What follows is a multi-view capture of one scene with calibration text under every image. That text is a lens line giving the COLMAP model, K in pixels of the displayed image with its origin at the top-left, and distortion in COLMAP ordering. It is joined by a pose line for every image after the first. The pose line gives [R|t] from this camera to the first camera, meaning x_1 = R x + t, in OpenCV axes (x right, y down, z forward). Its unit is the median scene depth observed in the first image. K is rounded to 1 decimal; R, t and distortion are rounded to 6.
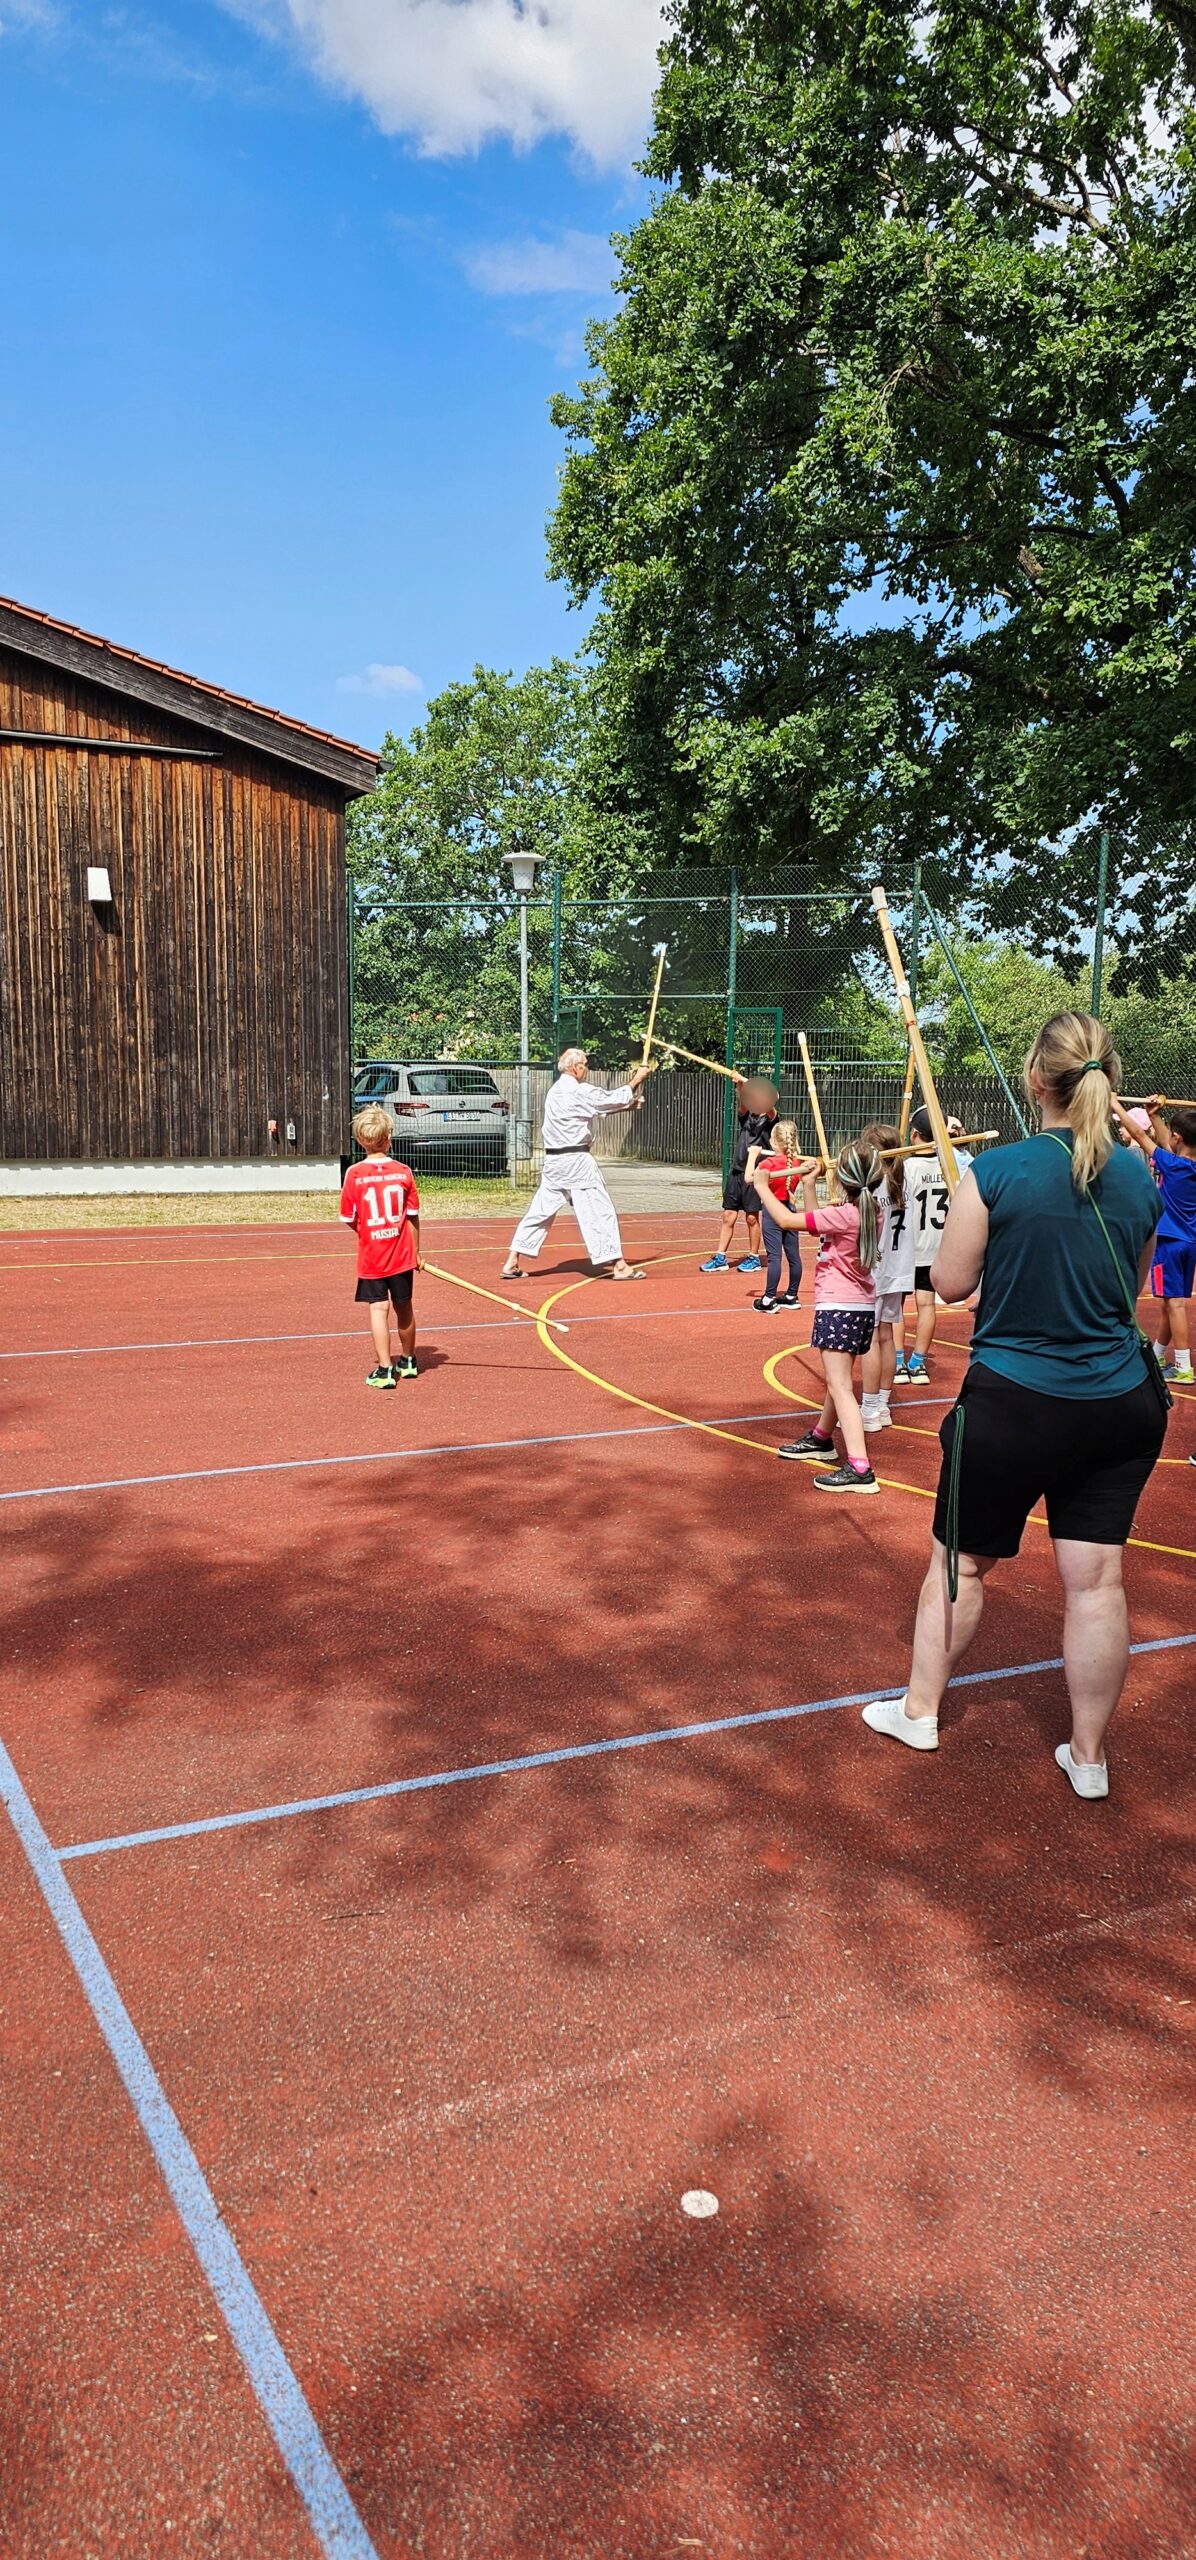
lens RADIAL K [[1729.1, 0, 455.5], [0, 1729.1, 1313.7], [0, 0, 1]] dist [0.060364, -0.051636]
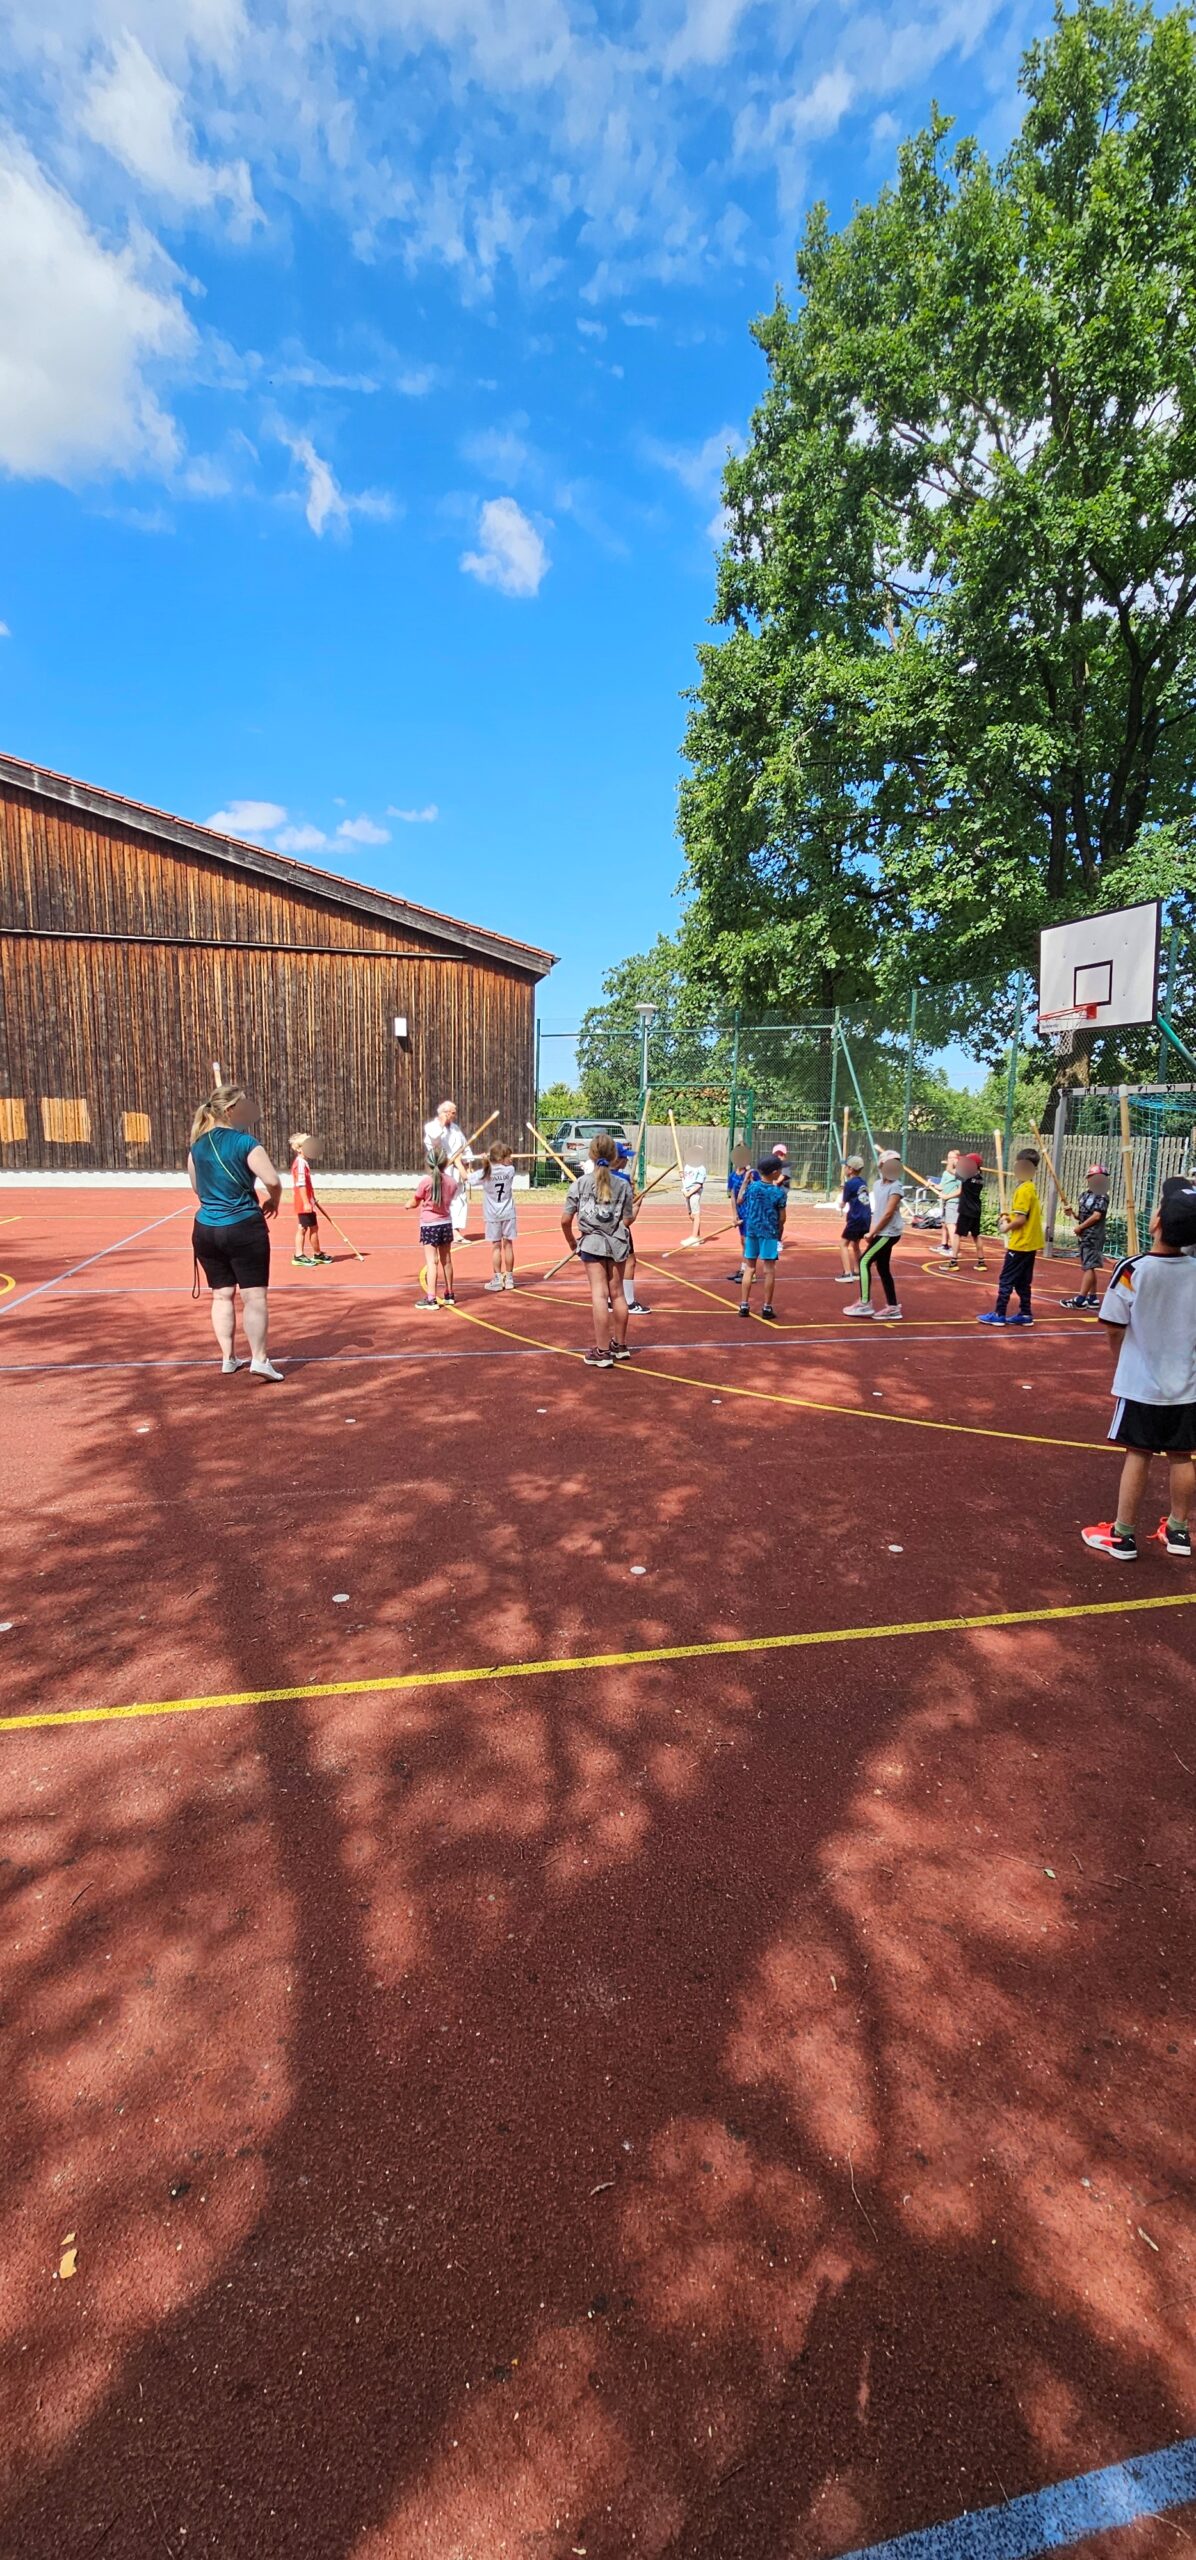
lens RADIAL K [[1062.2, 0, 620.4], [0, 1062.2, 1306.3], [0, 0, 1]] dist [0.005981, 0.000432]
pose [[0.975887, 0.042340, -0.214129, 0.292950], [-0.037485, 0.998941, 0.026684, 0.020065], [0.215032, -0.018014, 0.976441, -0.096748]]
